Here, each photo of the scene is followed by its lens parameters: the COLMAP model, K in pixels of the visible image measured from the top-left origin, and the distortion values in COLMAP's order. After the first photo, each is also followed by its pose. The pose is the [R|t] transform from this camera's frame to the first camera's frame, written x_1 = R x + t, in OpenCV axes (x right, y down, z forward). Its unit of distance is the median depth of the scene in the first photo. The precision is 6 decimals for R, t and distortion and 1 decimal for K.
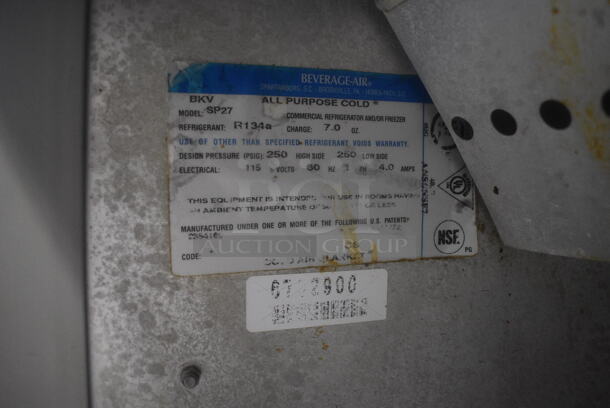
lens RADIAL K [[471.0, 0, 305.2], [0, 471.0, 203.3], [0, 0, 1]] dist [-0.097676, 0.002487]
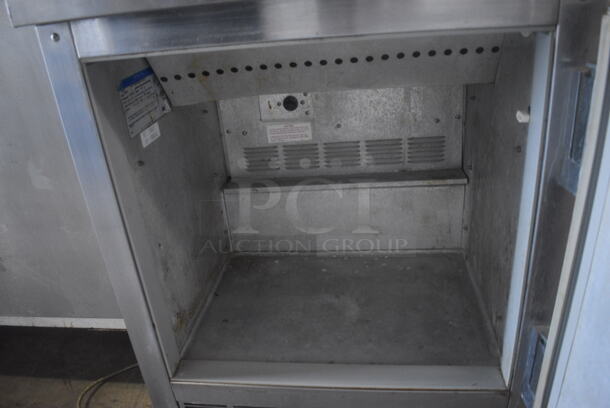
lens RADIAL K [[471.0, 0, 305.0], [0, 471.0, 202.7], [0, 0, 1]] dist [-0.097676, 0.002487]
pose [[0.383247, -0.446573, 0.808514, -2.641476], [0.143150, 0.893491, 0.425654, -0.687310], [-0.912485, -0.047392, 0.406355, -1.573674]]
